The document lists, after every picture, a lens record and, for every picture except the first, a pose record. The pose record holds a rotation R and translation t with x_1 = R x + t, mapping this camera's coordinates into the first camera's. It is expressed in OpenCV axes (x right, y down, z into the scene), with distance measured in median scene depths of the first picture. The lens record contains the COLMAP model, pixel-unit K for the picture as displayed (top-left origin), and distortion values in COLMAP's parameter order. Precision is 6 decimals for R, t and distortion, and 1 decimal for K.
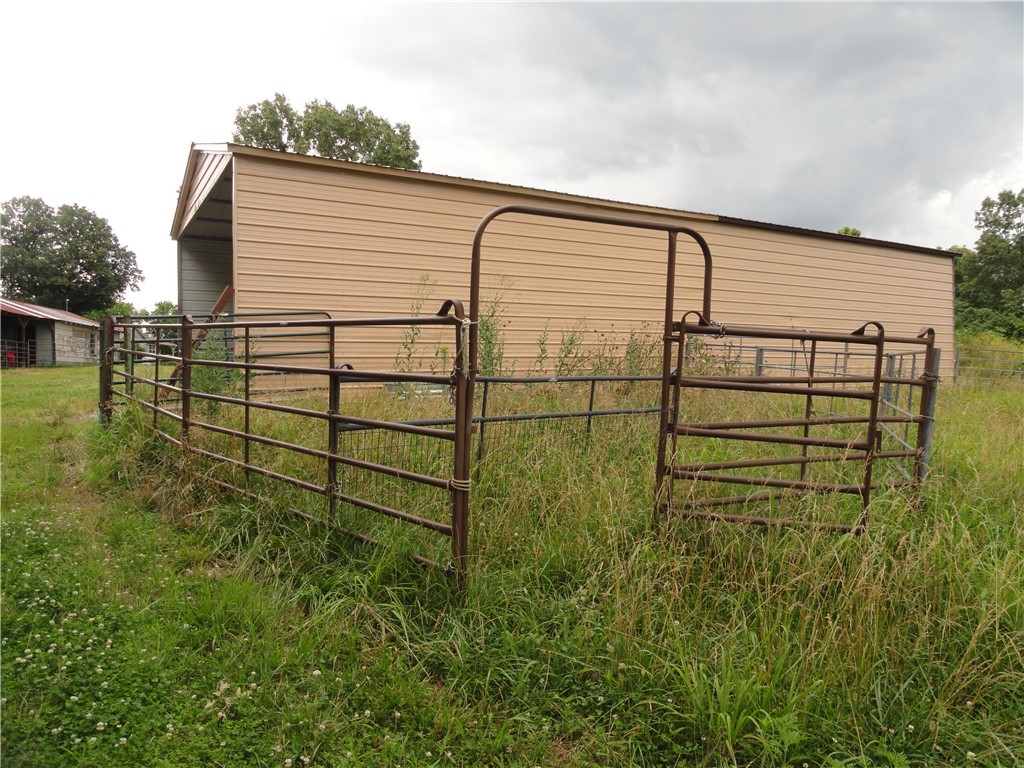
lens RADIAL K [[705.7, 0, 512.0], [0, 705.7, 384.0], [0, 0, 1]] dist [-0.008135, -0.002194]
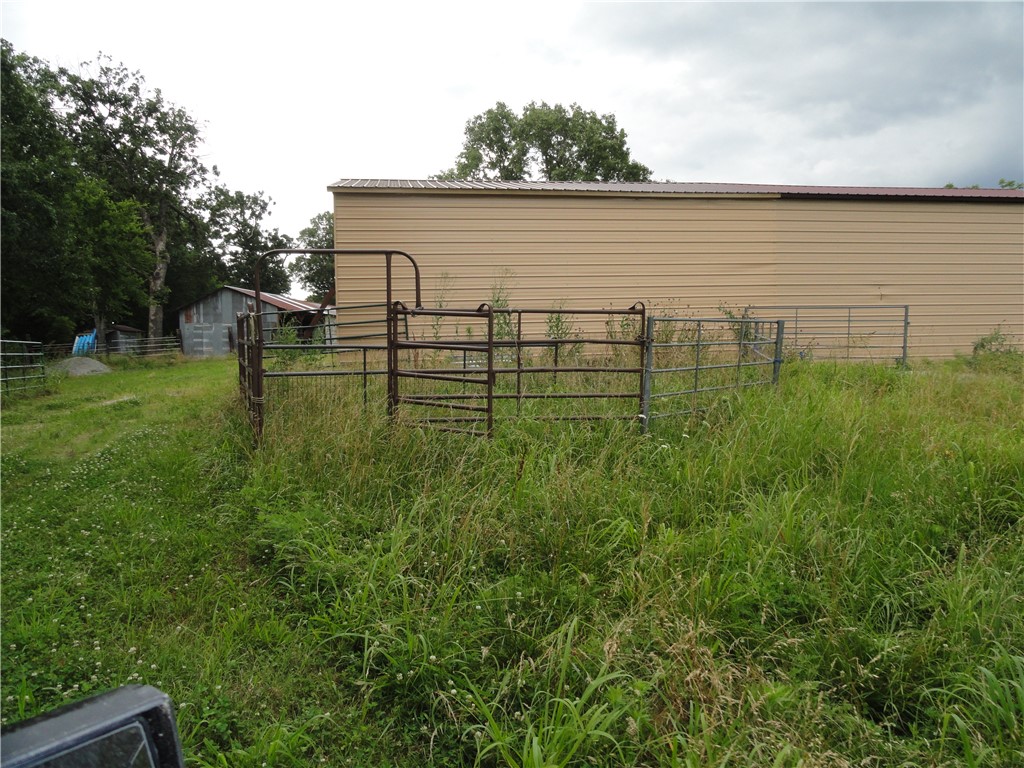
lens RADIAL K [[716.4, 0, 512.0], [0, 716.4, 384.0], [0, 0, 1]] dist [0.003798, 0.001793]
pose [[0.928181, -0.000410, -0.372128, 0.103439], [0.009023, 0.999730, 0.021405, 0.005287], [0.372019, -0.023225, 0.927934, -0.043792]]
